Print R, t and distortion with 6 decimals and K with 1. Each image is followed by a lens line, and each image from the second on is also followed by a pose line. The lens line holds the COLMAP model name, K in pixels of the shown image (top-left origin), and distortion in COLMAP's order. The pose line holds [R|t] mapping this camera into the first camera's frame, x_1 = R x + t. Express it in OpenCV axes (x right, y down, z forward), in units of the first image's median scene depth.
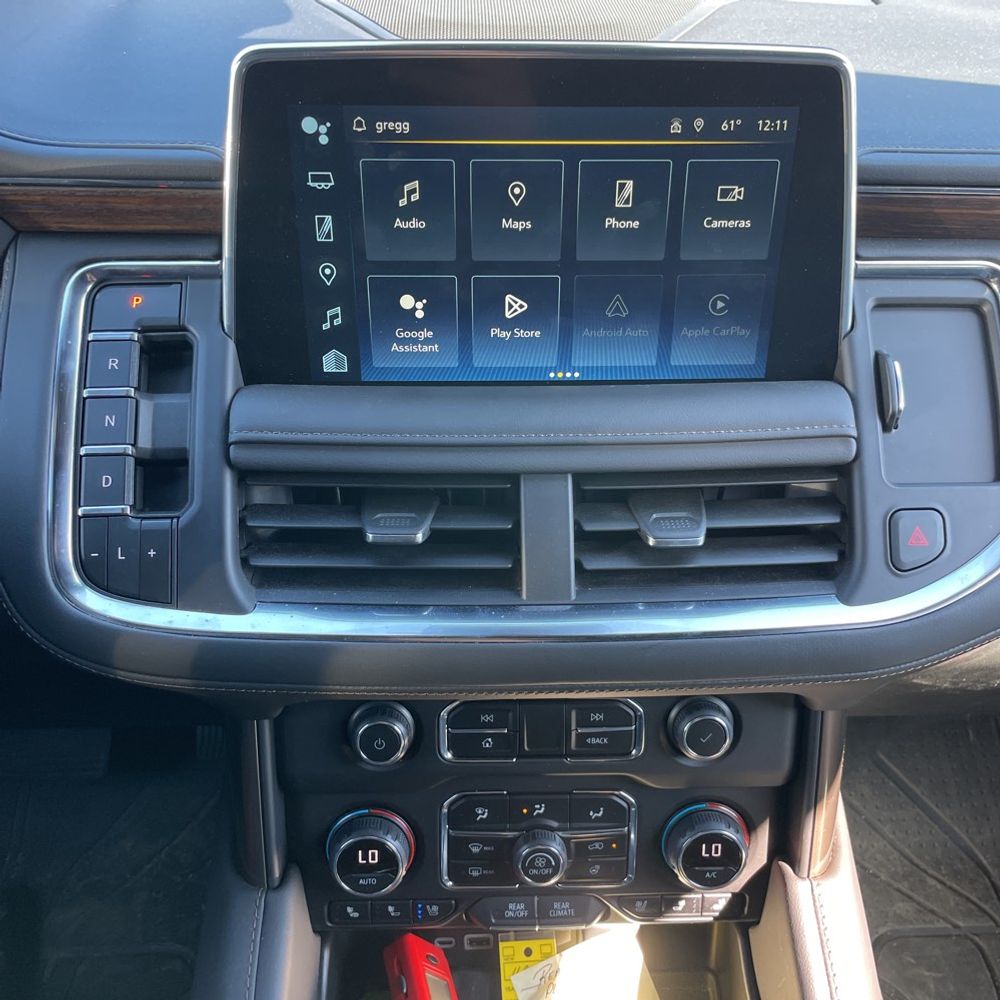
lens RADIAL K [[1013.8, 0, 514.4], [0, 1013.8, 489.5], [0, 0, 1]] dist [0.081477, -0.111301]
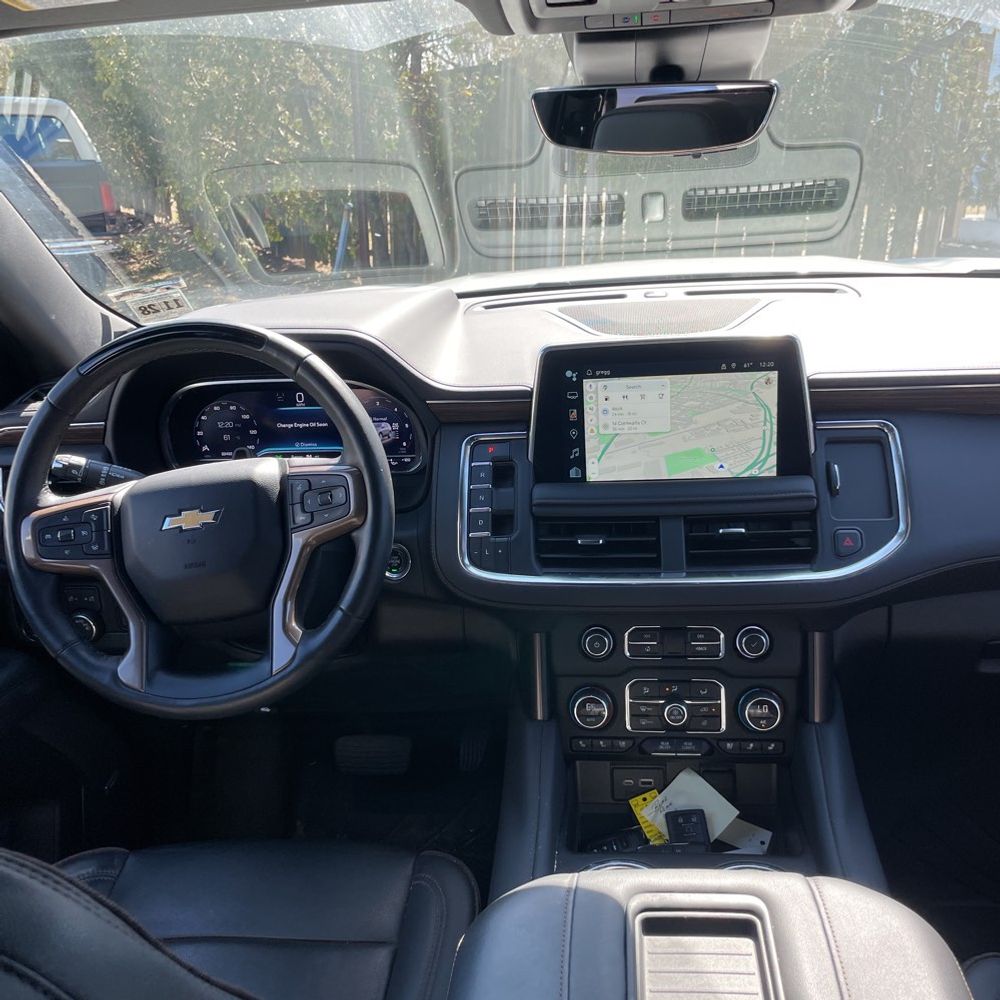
lens RADIAL K [[1013.8, 0, 514.4], [0, 1013.8, 489.5], [0, 0, 1]] dist [0.081477, -0.111301]
pose [[0.987810, -0.025404, -0.153575, 0.034153], [-0.009859, 0.974402, -0.224597, 0.423741], [0.155350, 0.223373, 0.962274, -1.192415]]
